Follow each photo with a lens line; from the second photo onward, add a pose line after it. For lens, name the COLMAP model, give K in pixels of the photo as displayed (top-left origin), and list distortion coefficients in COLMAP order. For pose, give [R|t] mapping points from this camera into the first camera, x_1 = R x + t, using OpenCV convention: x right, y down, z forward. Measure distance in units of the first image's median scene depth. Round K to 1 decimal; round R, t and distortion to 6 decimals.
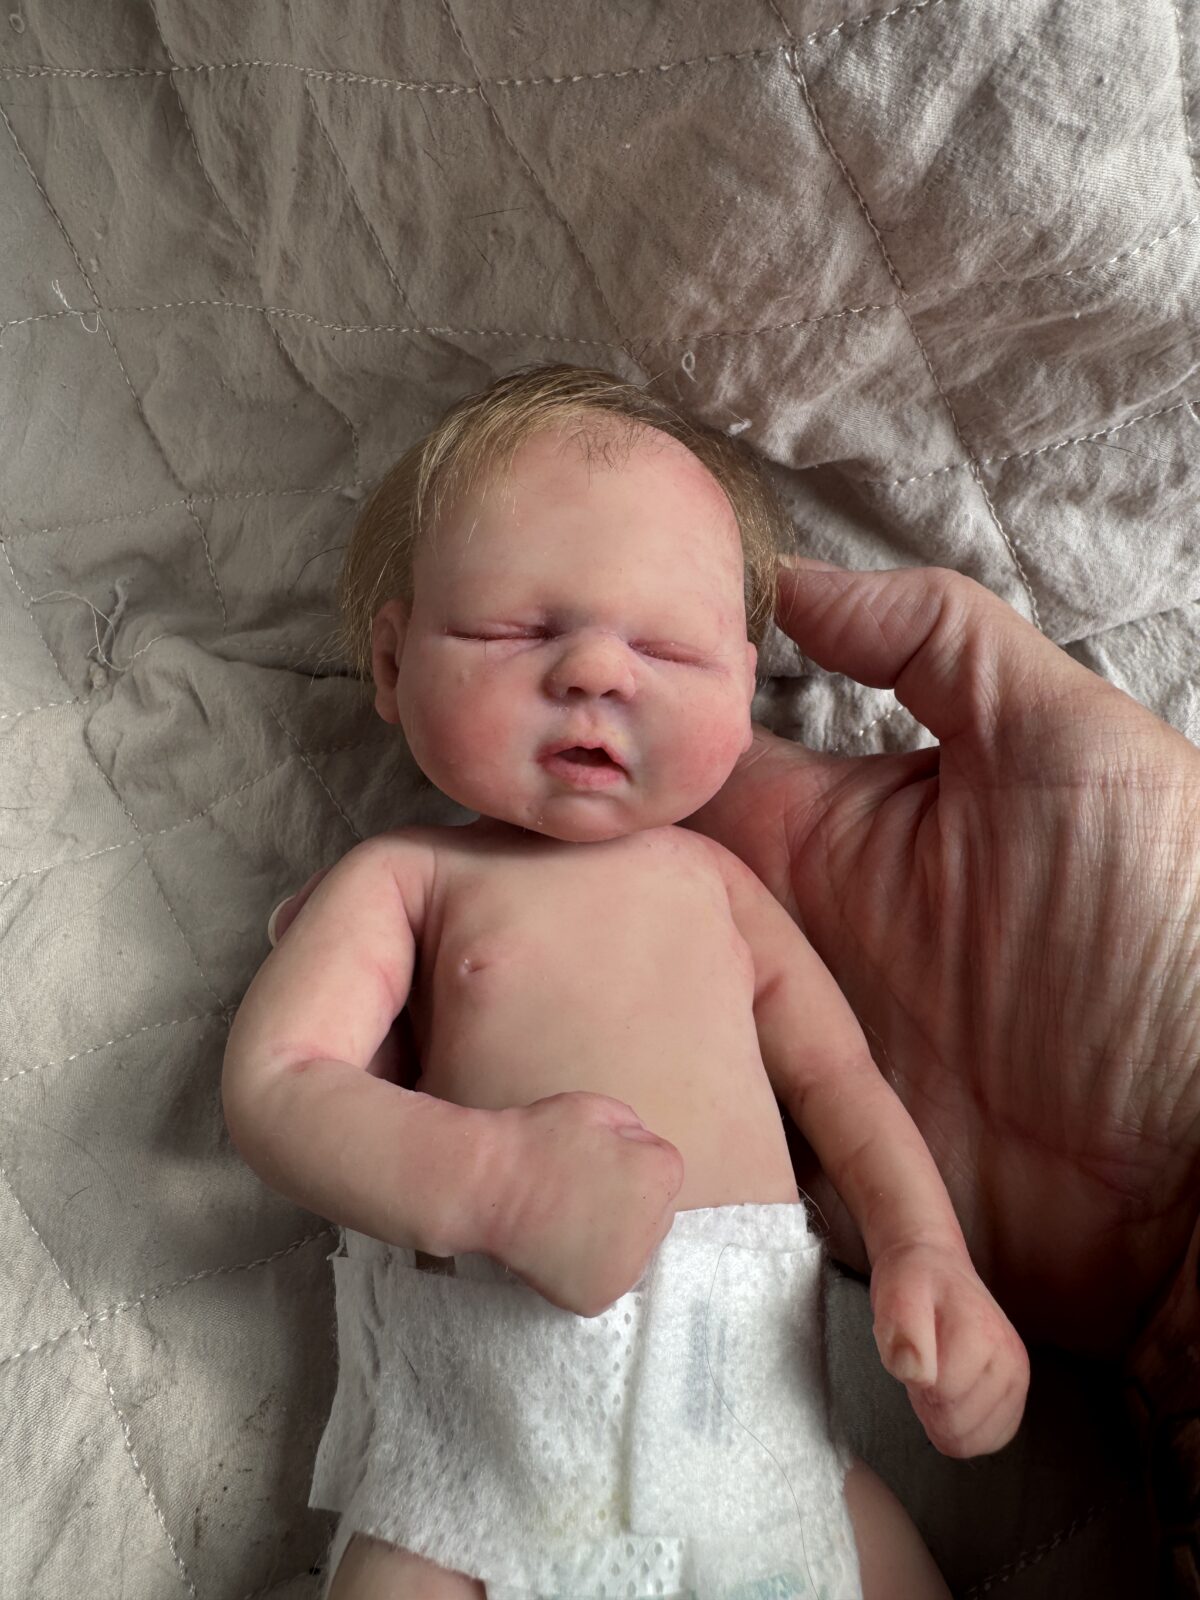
lens RADIAL K [[1140.2, 0, 601.9], [0, 1140.2, 784.3], [0, 0, 1]] dist [0.000385, 0.001436]
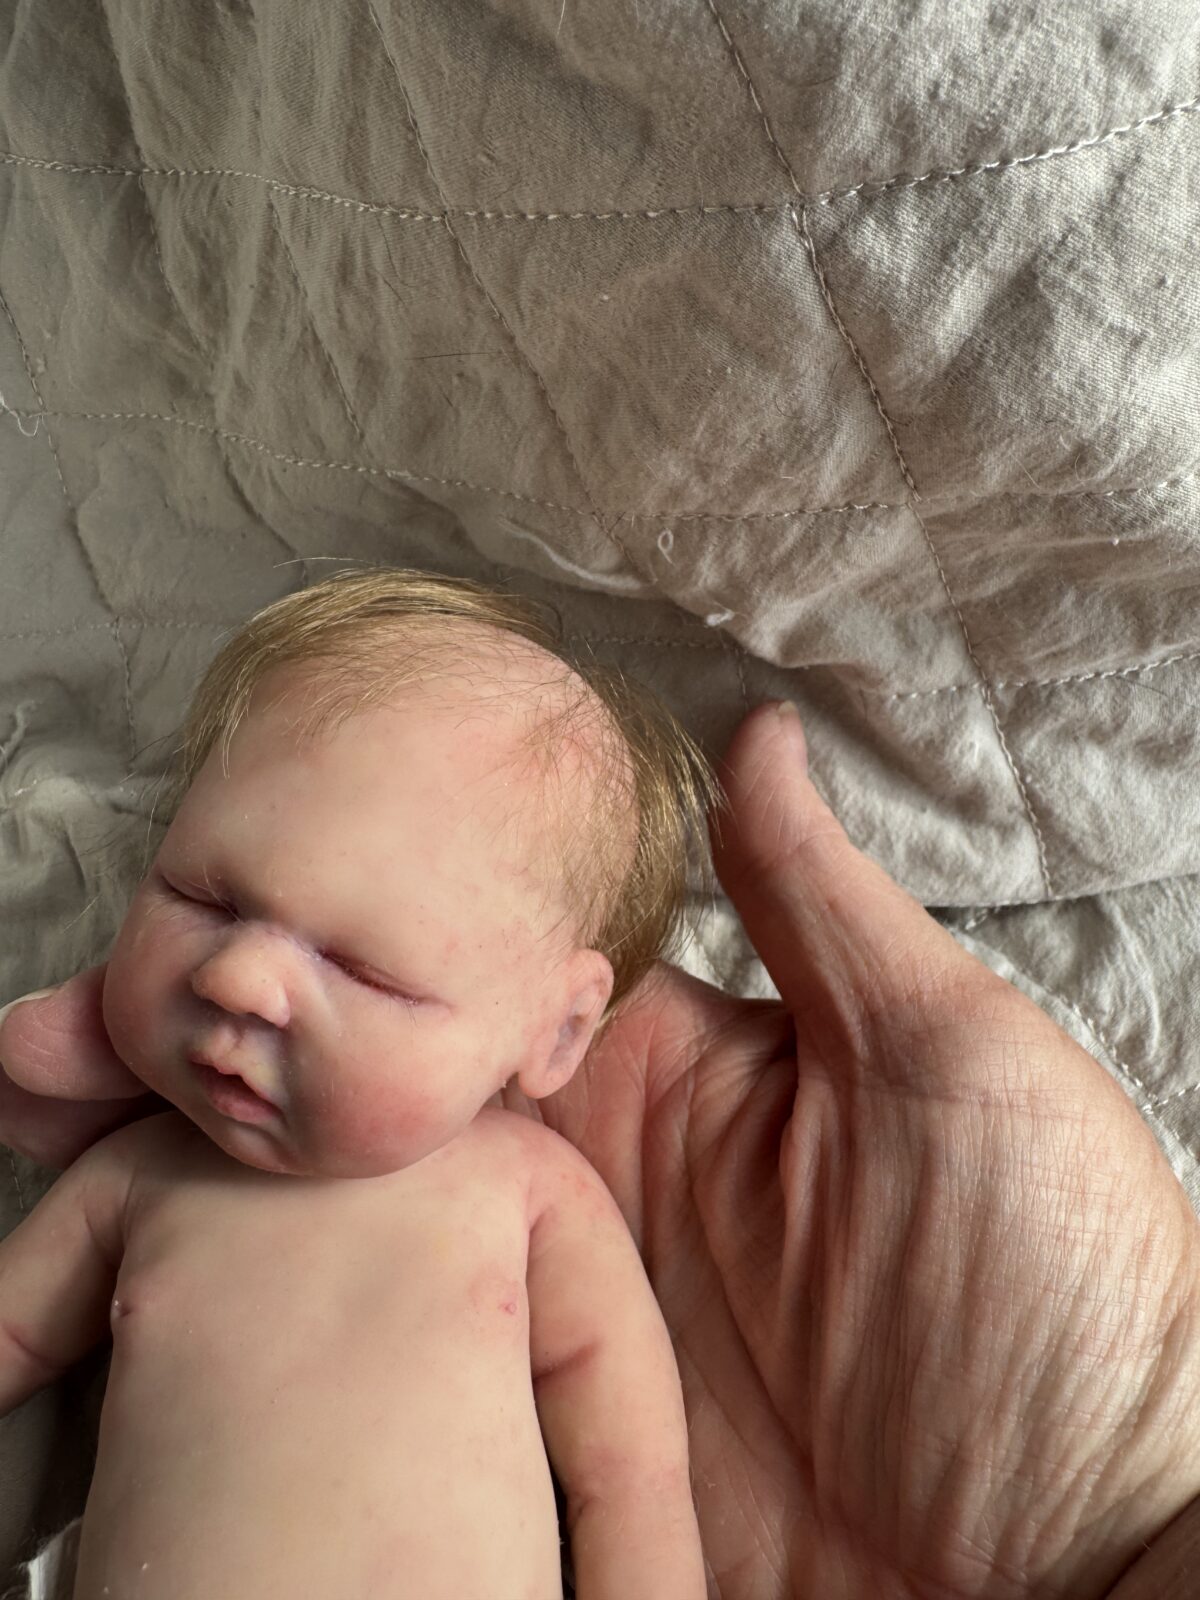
lens RADIAL K [[1137.3, 0, 603.3], [0, 1137.3, 803.1], [0, 0, 1]] dist [-0.008589, 0.002359]
pose [[0.994309, 0.106264, -0.007553, 0.059227], [-0.106505, 0.989940, -0.093147, -0.091552], [-0.002421, 0.093421, 0.995624, 0.163877]]
